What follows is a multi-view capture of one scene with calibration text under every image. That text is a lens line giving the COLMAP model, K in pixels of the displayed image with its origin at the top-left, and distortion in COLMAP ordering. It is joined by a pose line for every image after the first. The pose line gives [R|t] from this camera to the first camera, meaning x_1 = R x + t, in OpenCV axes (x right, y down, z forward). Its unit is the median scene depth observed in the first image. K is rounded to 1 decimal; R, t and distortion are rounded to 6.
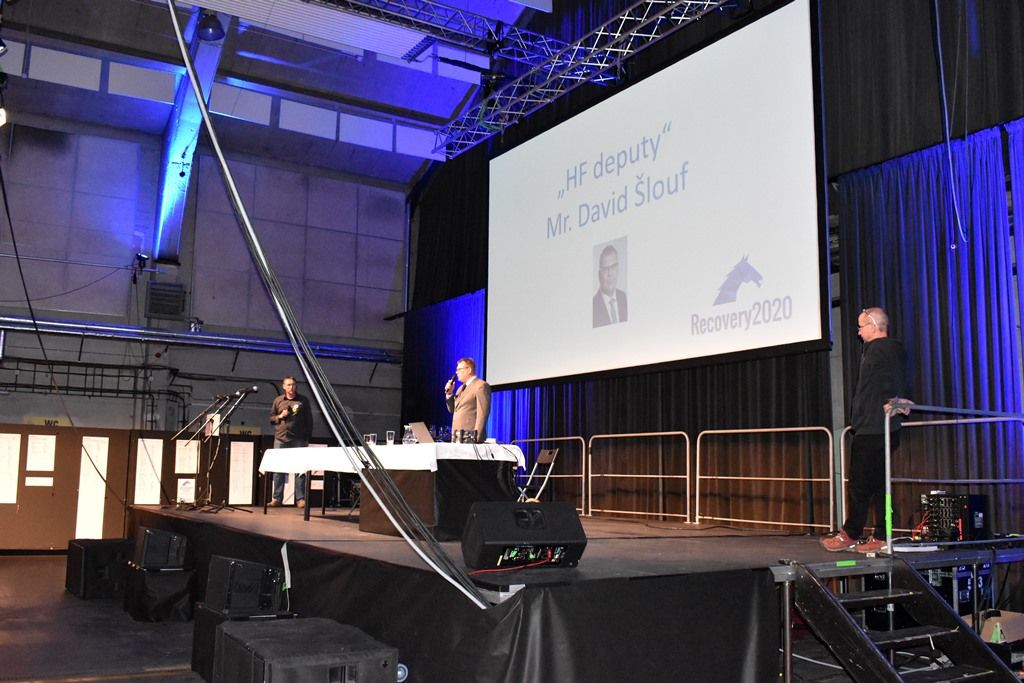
lens RADIAL K [[948.6, 0, 512.0], [0, 948.6, 341.5], [0, 0, 1]] dist [-0.088596, 0.003374]
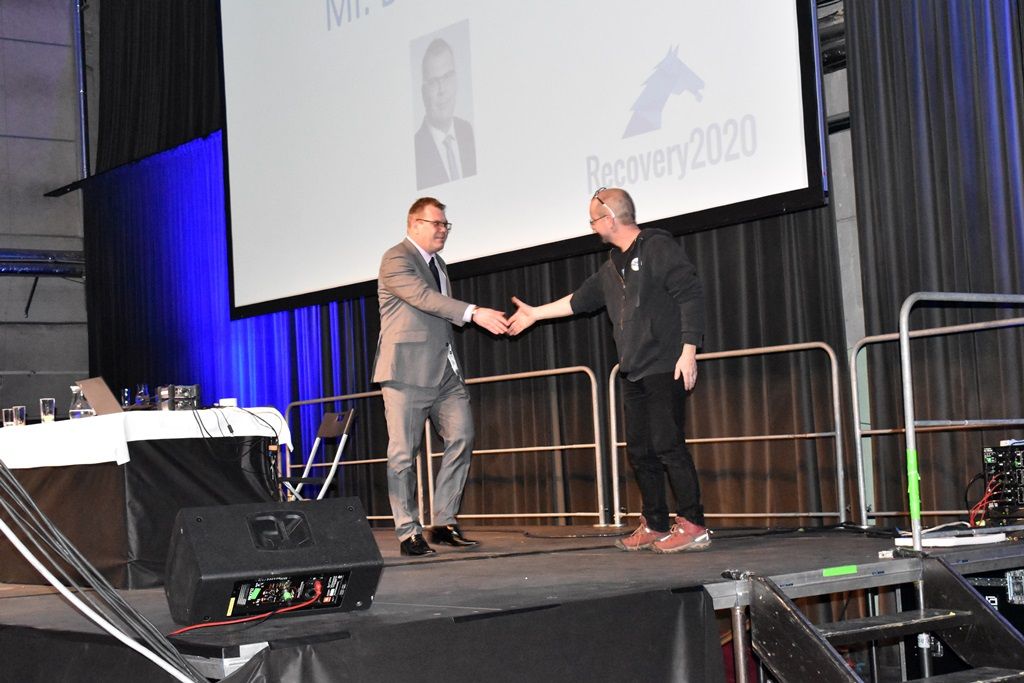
lens RADIAL K [[1749.1, 0, 512.0], [0, 1749.1, 341.5], [0, 0, 1]] dist [-0.003331, 0.018242]
pose [[0.991793, -0.063495, 0.110972, 0.021874], [0.055524, 0.995748, 0.073502, 0.001713], [-0.115167, -0.066737, 0.991102, -0.025749]]
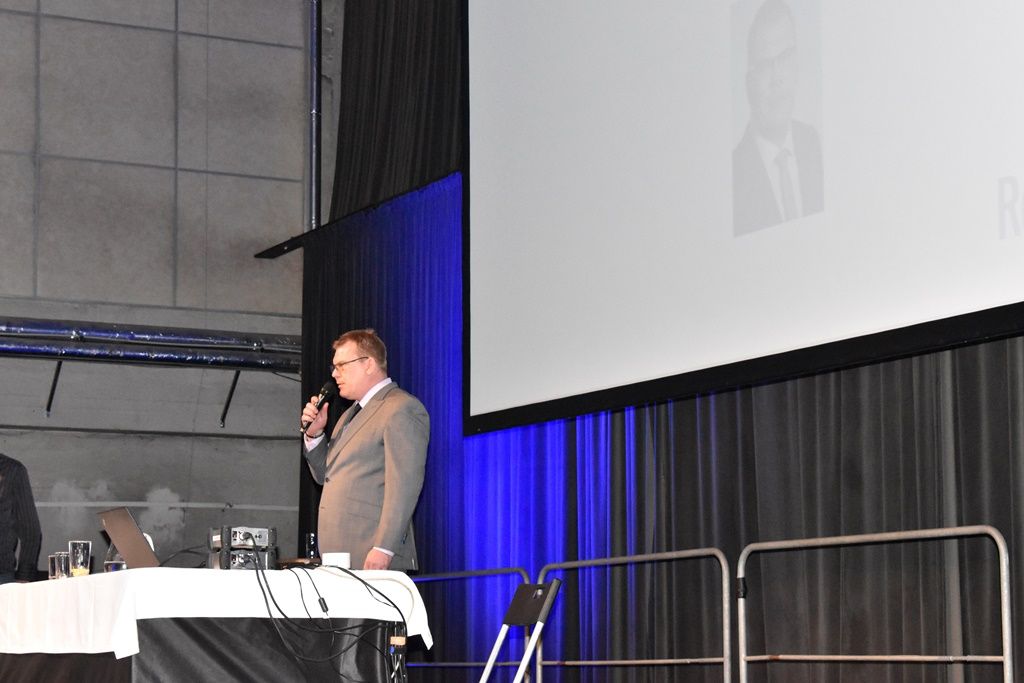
lens RADIAL K [[2347.8, 0, 512.6], [0, 2347.8, 360.1], [0, 0, 1]] dist [0.022516, 0.139571]
pose [[0.996512, -0.030311, -0.077750, 0.072478], [0.031321, 0.999440, 0.011815, 0.019125], [0.077348, -0.014209, 0.996903, 0.132457]]
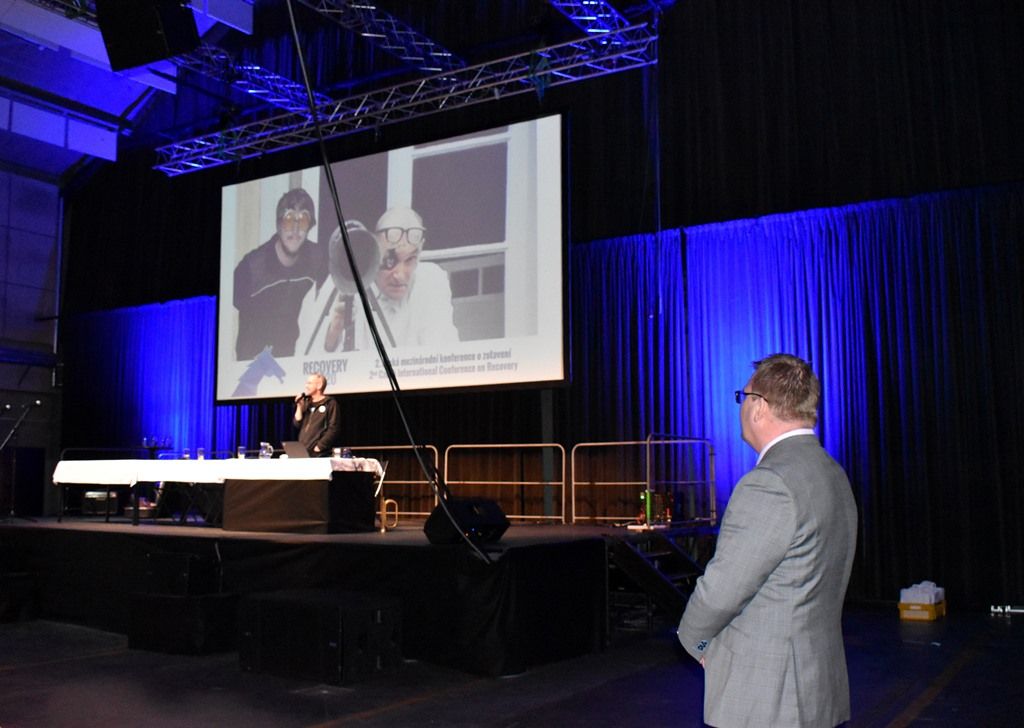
lens RADIAL K [[1054.2, 0, 490.9], [0, 1054.2, 364.9], [0, 0, 1]] dist [-0.071485, -0.014222]
pose [[0.899082, 0.031857, 0.436619, -0.328231], [-0.045419, 0.998754, 0.020654, -0.038275], [-0.435417, -0.038400, 0.899409, -0.244869]]
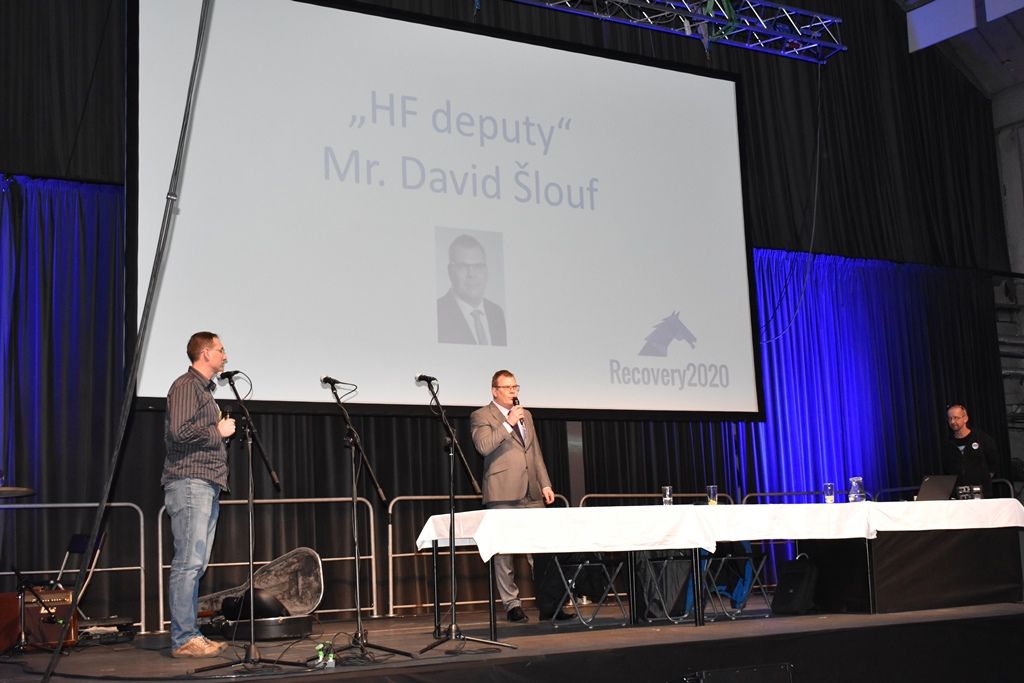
lens RADIAL K [[1328.9, 0, 512.1], [0, 1328.9, 355.2], [0, 0, 1]] dist [-0.017134, -0.006031]
pose [[0.027414, 0.129210, 0.991238, -0.918839], [-0.101156, 0.986879, -0.125845, 0.117391], [-0.994493, -0.096820, 0.040125, 0.940060]]
